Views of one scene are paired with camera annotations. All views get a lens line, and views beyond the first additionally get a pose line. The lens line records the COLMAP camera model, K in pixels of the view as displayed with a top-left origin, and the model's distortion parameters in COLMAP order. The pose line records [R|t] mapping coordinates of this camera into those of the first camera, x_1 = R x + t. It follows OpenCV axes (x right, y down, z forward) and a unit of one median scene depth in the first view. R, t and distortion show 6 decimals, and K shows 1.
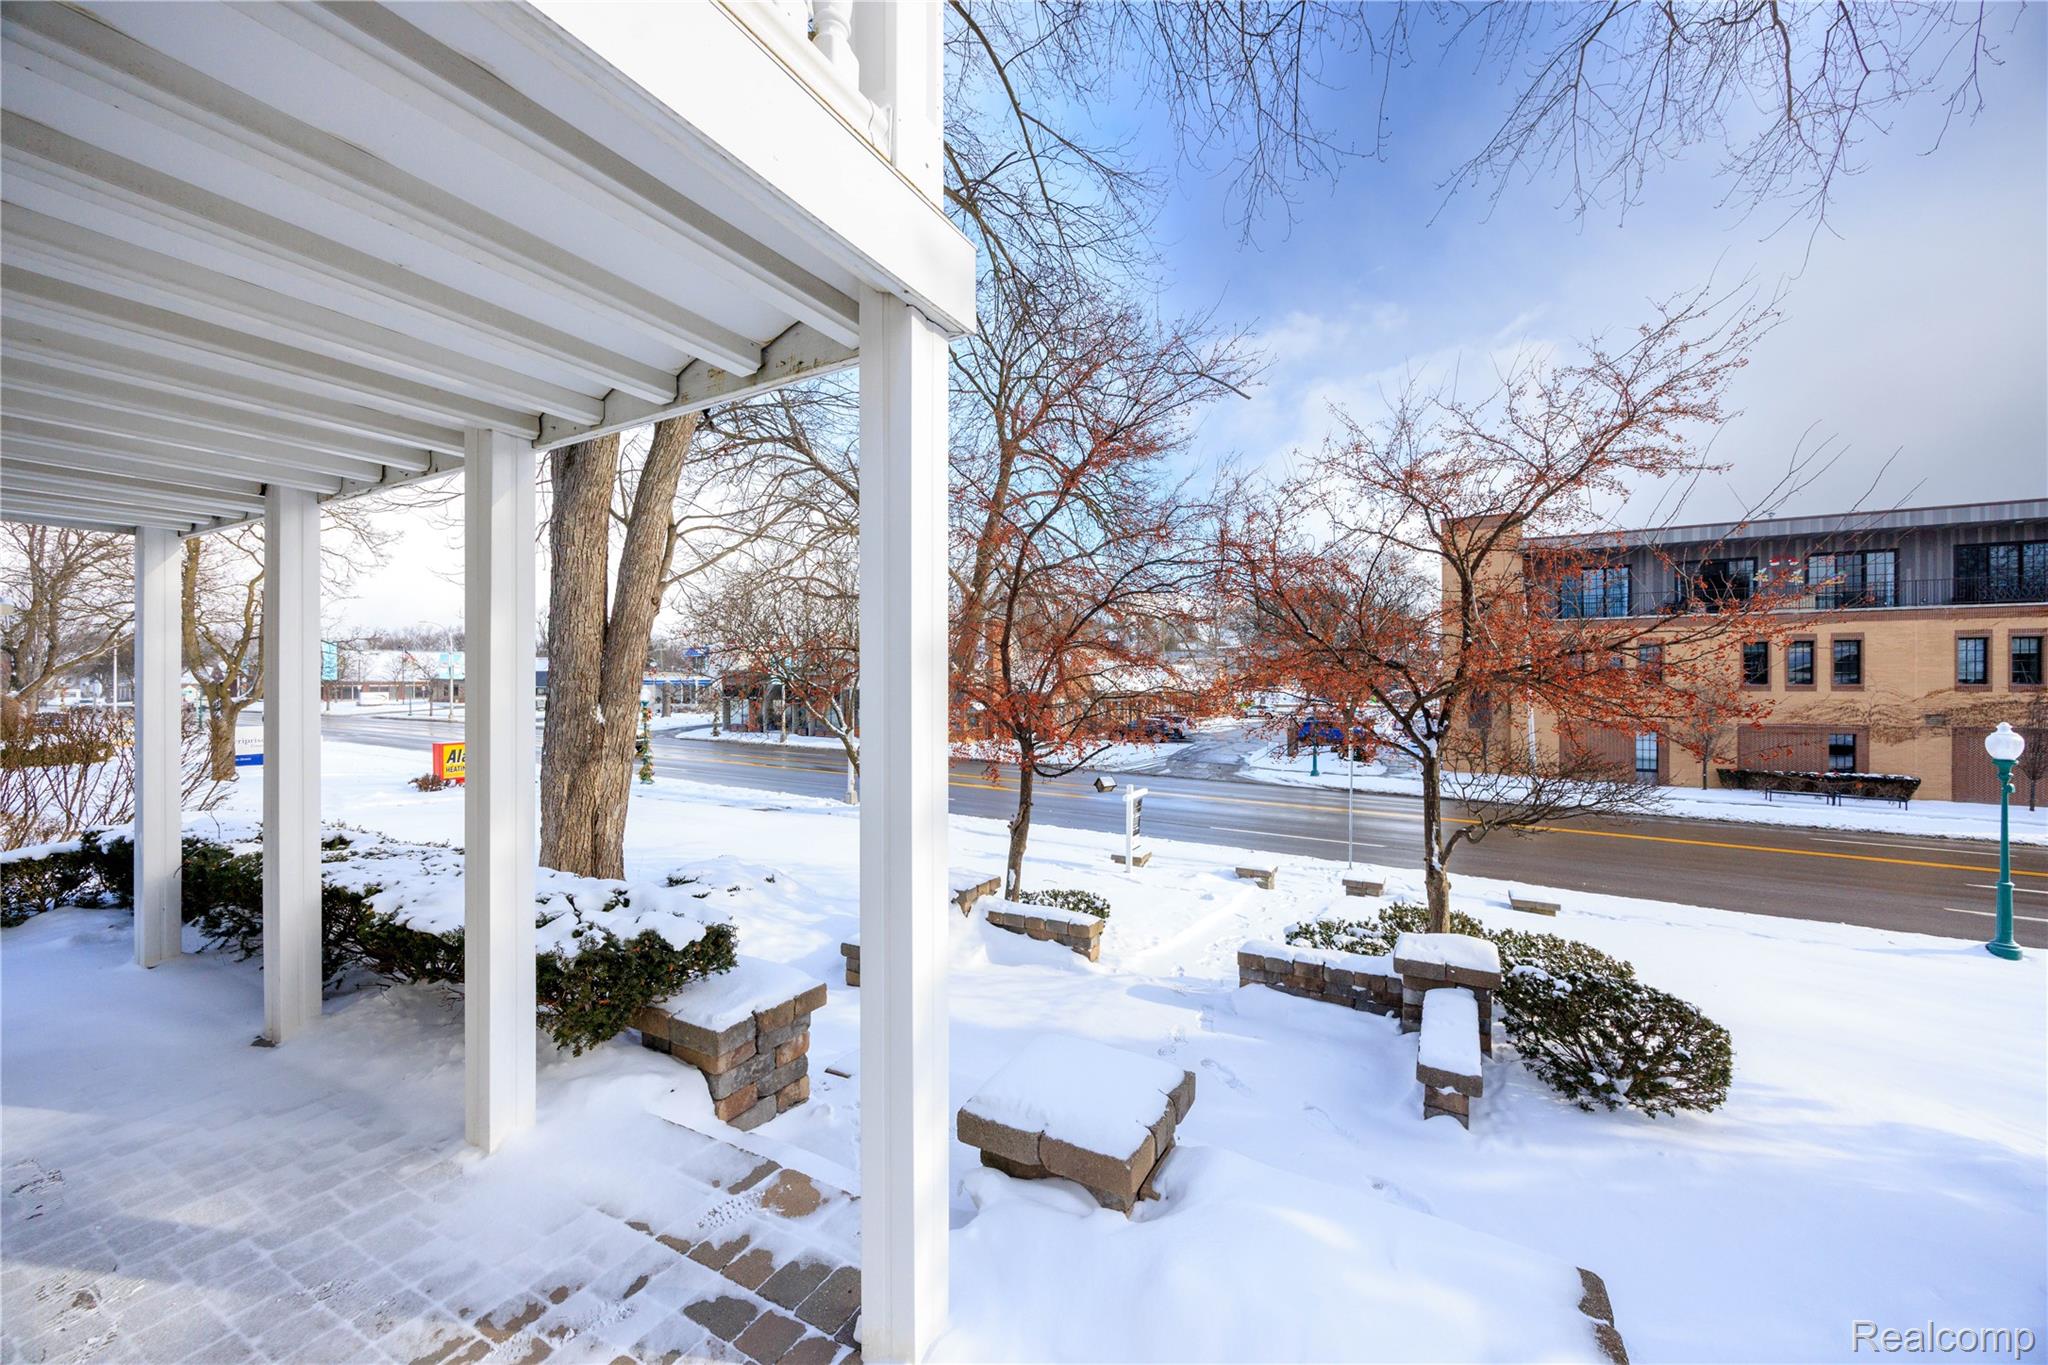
lens RADIAL K [[778.0, 0, 1024.0], [0, 778.0, 682.5], [0, 0, 1]] dist [-0.001616, -0.000157]
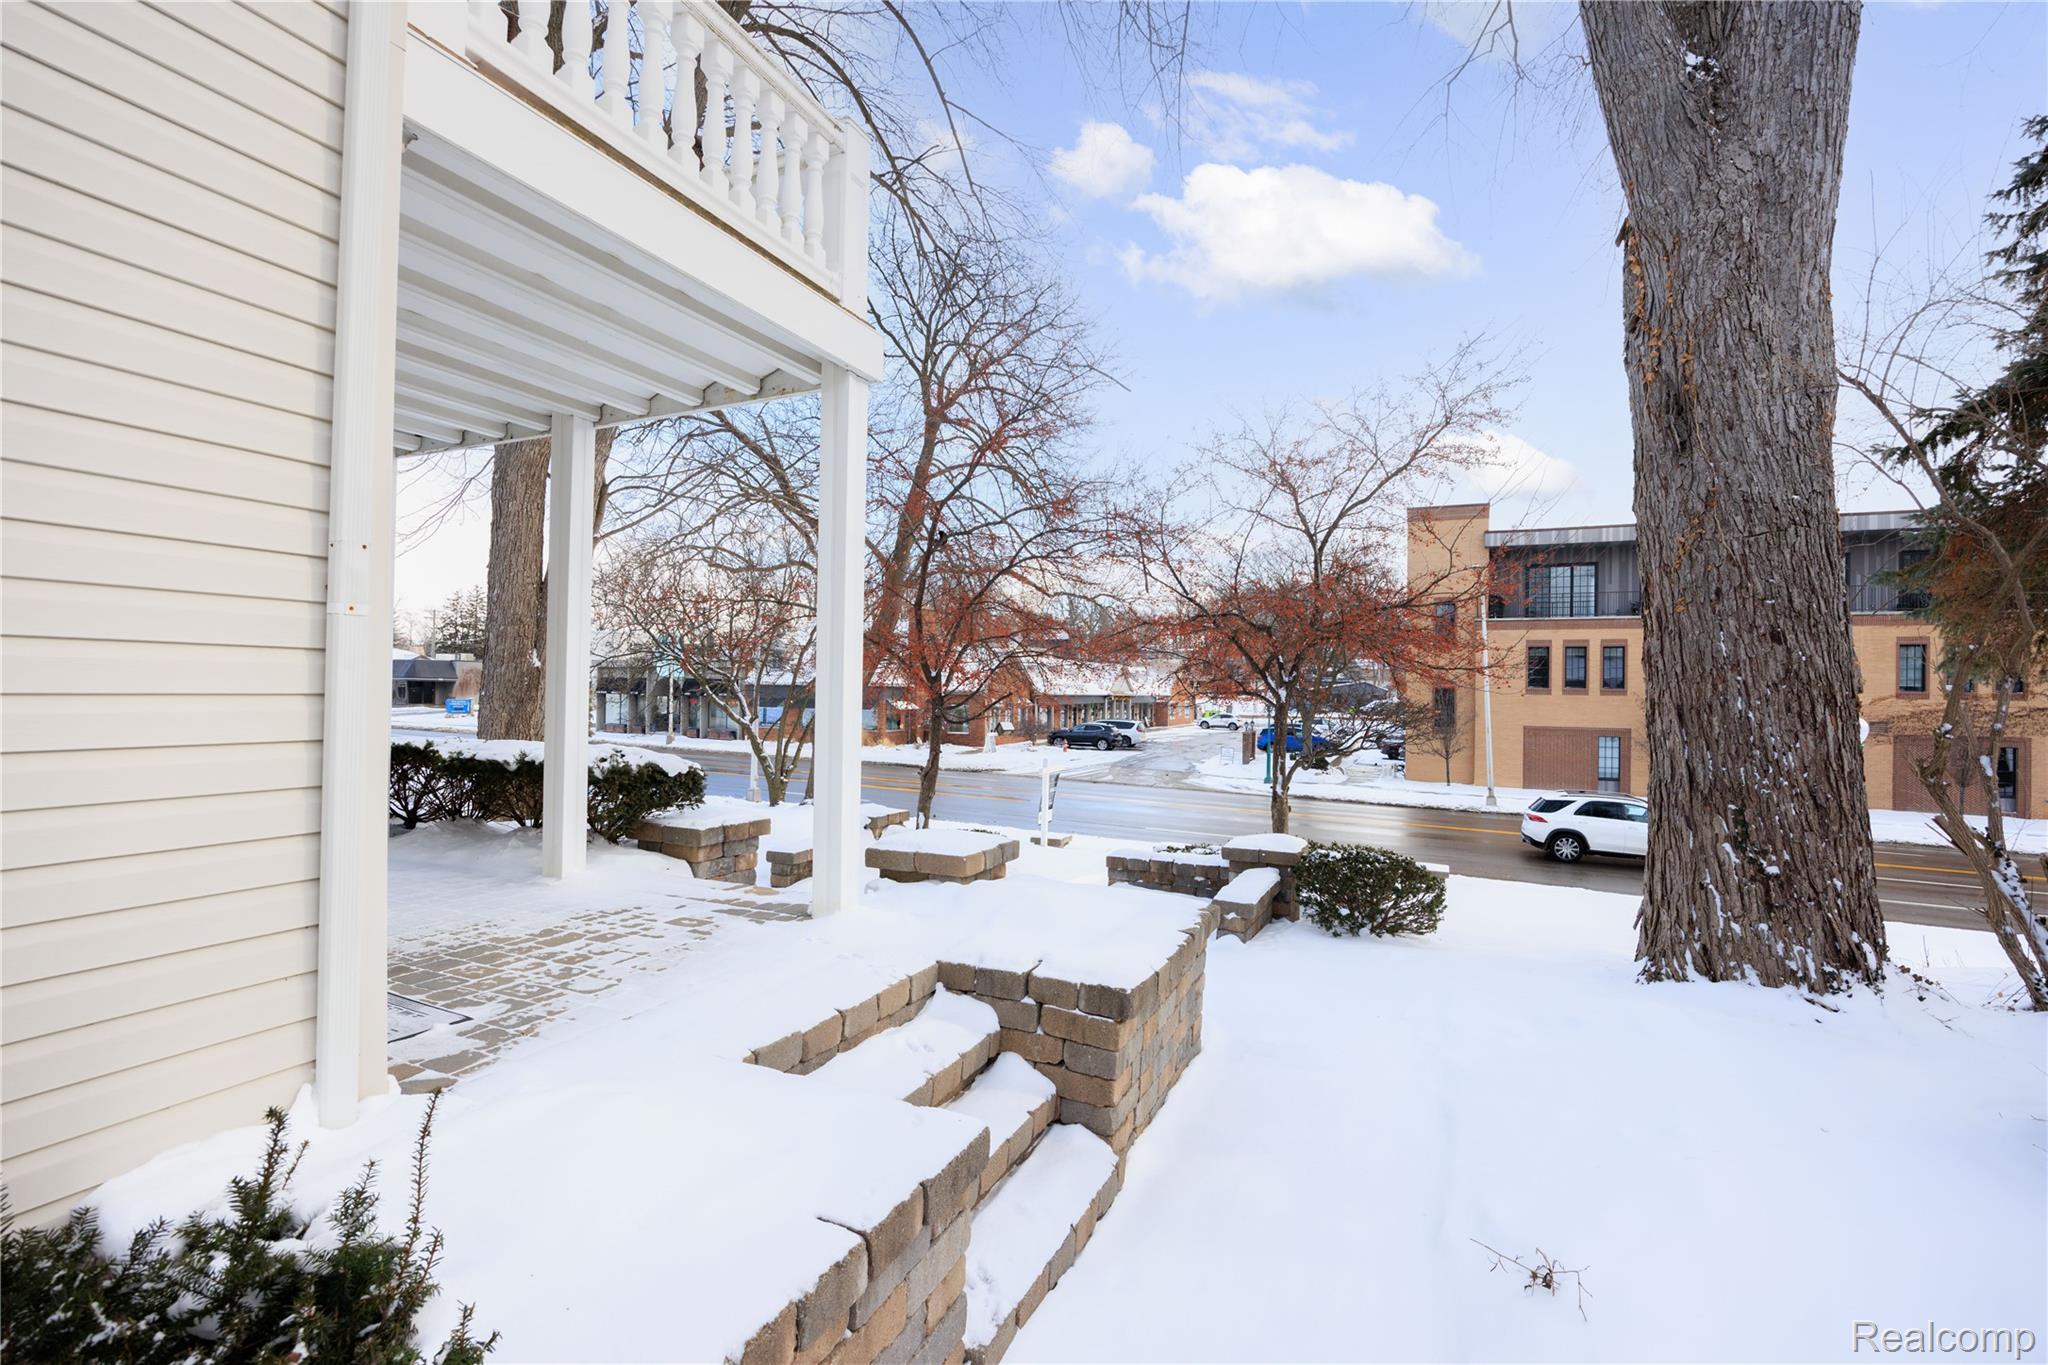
lens RADIAL K [[918.5, 0, 1024.0], [0, 918.5, 682.5], [0, 0, 1]] dist [-0.011733, -0.000161]
pose [[0.997135, 0.017011, 0.073706, 0.014409], [-0.016601, 0.999843, -0.006176, 0.032310], [-0.073799, 0.004935, 0.997261, -0.138949]]
